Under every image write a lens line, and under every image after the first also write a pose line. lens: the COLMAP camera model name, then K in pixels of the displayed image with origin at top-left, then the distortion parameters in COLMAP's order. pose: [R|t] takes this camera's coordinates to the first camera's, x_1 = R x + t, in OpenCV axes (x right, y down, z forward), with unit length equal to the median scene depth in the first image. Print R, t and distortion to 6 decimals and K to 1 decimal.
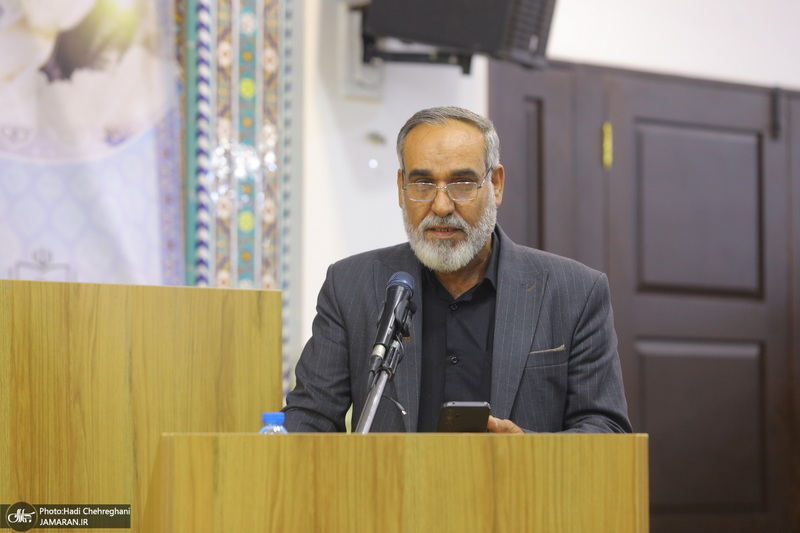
lens RADIAL K [[3345.7, 0, 400.0], [0, 3345.7, 266.5], [0, 0, 1]] dist [0.296383, 4.267124]
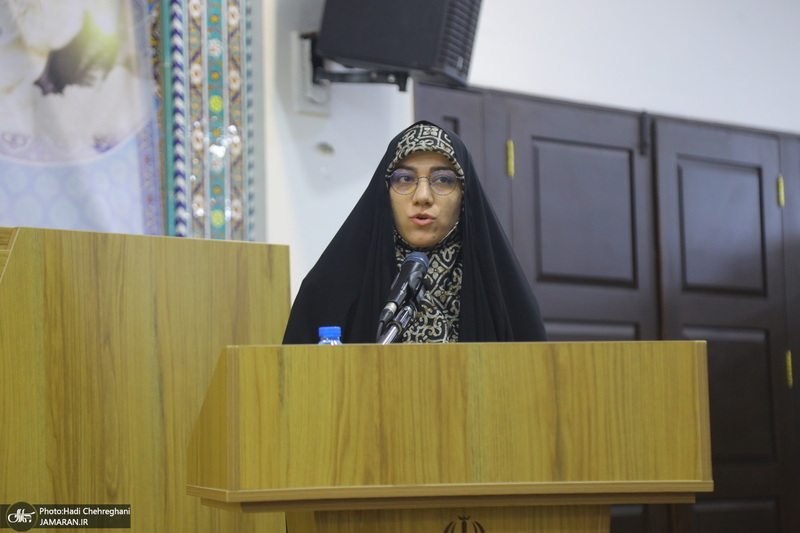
lens RADIAL K [[2437.2, 0, 400.0], [0, 2437.2, 266.5], [0, 0, 1]] dist [0.740674, 0.309628]
pose [[0.998045, -0.017965, 0.059862, -0.035521], [0.019338, 0.999561, -0.022440, 0.024705], [-0.059433, 0.023554, 0.997954, 0.155708]]
